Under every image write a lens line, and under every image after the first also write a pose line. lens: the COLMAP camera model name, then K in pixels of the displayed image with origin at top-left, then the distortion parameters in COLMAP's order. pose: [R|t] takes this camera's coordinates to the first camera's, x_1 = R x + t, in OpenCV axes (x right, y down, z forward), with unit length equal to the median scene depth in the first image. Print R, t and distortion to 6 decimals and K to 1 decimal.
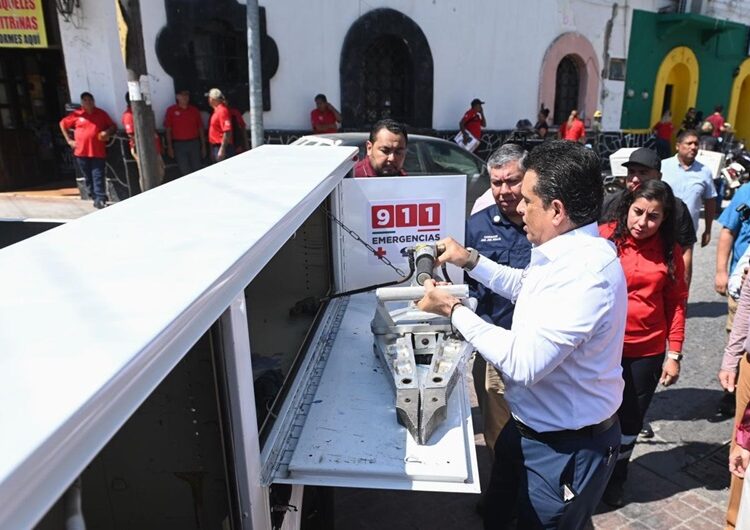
lens RADIAL K [[566.3, 0, 375.0], [0, 566.3, 265.0], [0, 0, 1]] dist [-0.011444, 0.000260]
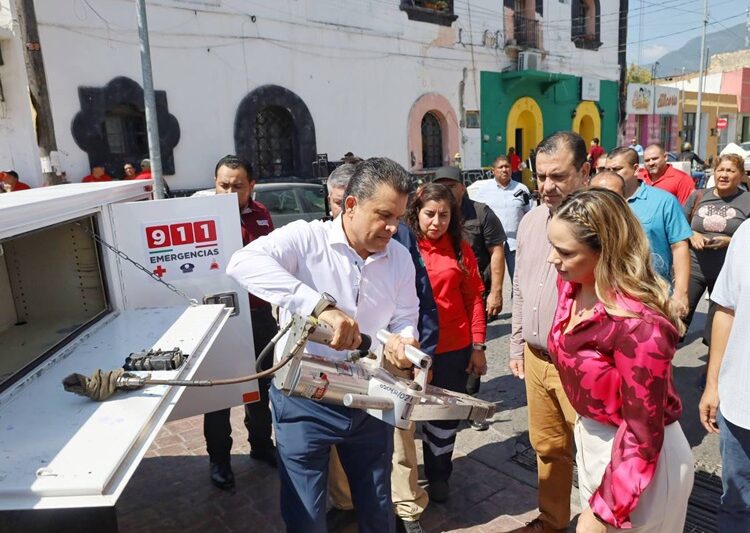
lens RADIAL K [[453.4, 0, 374.6], [0, 453.4, 257.0], [0, 0, 1]] dist [0.004459, 0.000811]
pose [[0.996233, -0.085652, 0.013547, 0.205527], [0.086642, 0.989650, -0.114398, 0.043574], [-0.003609, 0.115141, 0.993343, 0.077829]]
